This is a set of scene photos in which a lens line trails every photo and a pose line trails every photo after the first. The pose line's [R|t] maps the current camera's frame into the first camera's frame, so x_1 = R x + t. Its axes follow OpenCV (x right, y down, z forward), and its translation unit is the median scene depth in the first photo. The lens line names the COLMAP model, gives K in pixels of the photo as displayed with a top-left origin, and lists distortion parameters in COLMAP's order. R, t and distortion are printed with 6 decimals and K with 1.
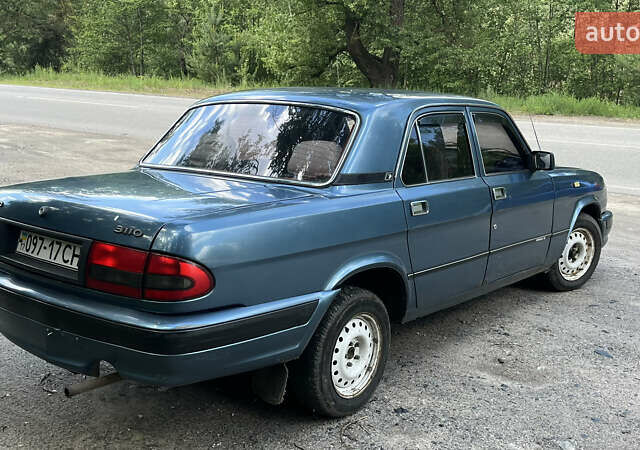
lens RADIAL K [[723.5, 0, 320.0], [0, 723.5, 225.0], [0, 0, 1]] dist [0.085560, -0.209274]
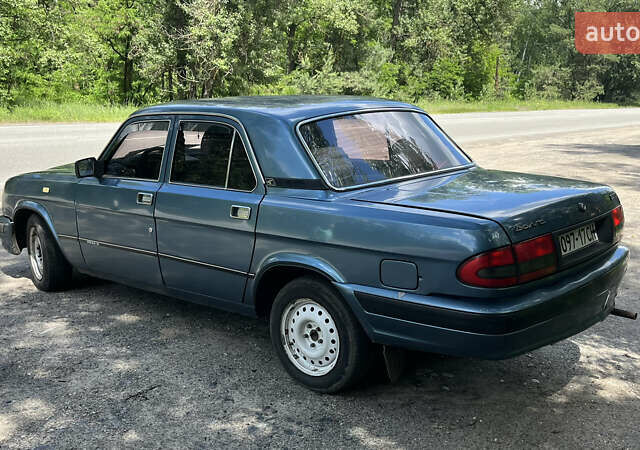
lens RADIAL K [[723.5, 0, 320.0], [0, 723.5, 225.0], [0, 0, 1]] dist [0.085560, -0.209274]
pose [[0.032527, -0.210193, 0.977119, -1.214856], [0.195880, 0.960017, 0.199994, -0.242756], [-0.980088, 0.184892, 0.072399, 1.043998]]
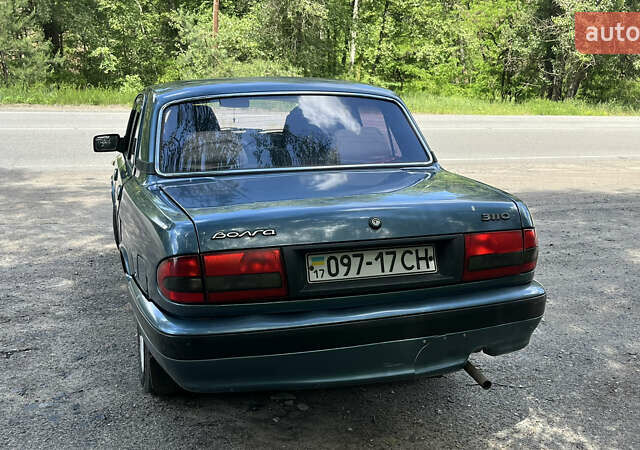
lens RADIAL K [[723.5, 0, 320.0], [0, 723.5, 225.0], [0, 0, 1]] dist [0.085560, -0.209274]
pose [[0.550113, -0.181722, 0.815079, -0.893994], [0.166026, 0.980352, 0.106515, -0.094835], [-0.818420, 0.076729, 0.569474, 0.427946]]
